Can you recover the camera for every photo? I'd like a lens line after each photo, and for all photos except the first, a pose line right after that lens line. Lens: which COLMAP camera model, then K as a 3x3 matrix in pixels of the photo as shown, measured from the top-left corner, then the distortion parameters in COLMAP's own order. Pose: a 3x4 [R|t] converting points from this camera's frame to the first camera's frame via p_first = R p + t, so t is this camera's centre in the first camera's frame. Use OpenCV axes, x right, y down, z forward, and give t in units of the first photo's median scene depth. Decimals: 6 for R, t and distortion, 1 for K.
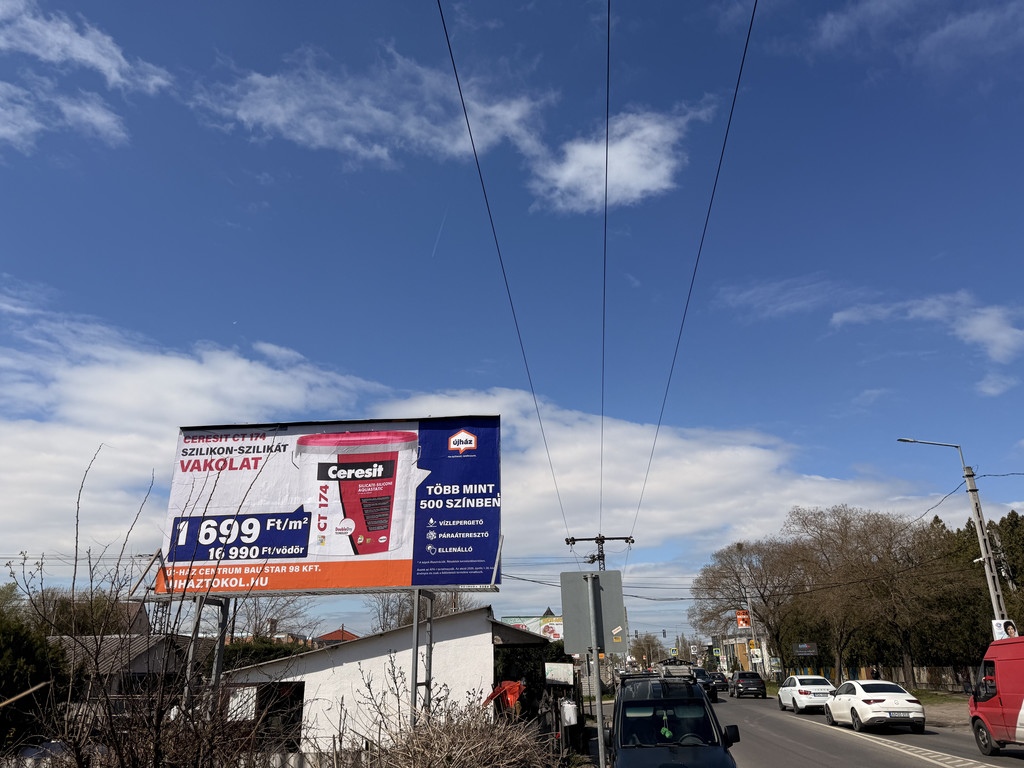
lens RADIAL K [[727.4, 0, 519.8], [0, 727.4, 374.6], [0, 0, 1]] dist [0.059184, -0.069159]
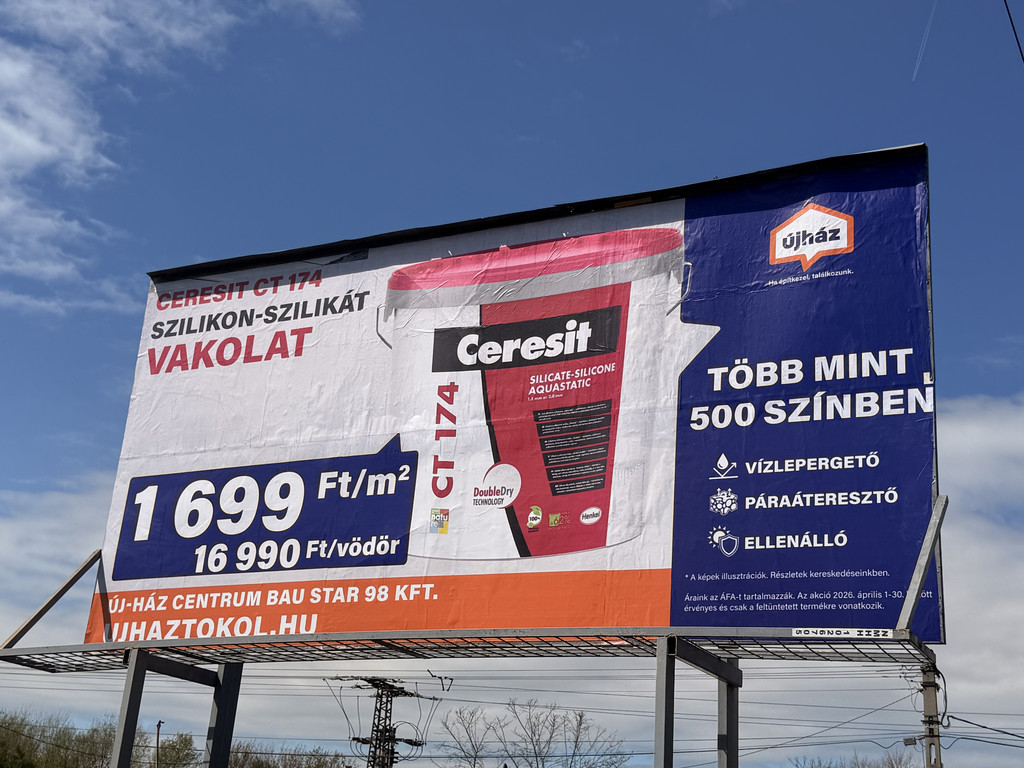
lens RADIAL K [[1382.2, 0, 514.9], [0, 1382.2, 393.3], [0, 0, 1]] dist [0.188729, 0.000000]
pose [[0.924942, -0.050025, -0.376802, 0.035845], [0.054289, 0.998525, 0.000698, 0.156657], [0.376212, -0.021102, 0.926293, 0.341354]]
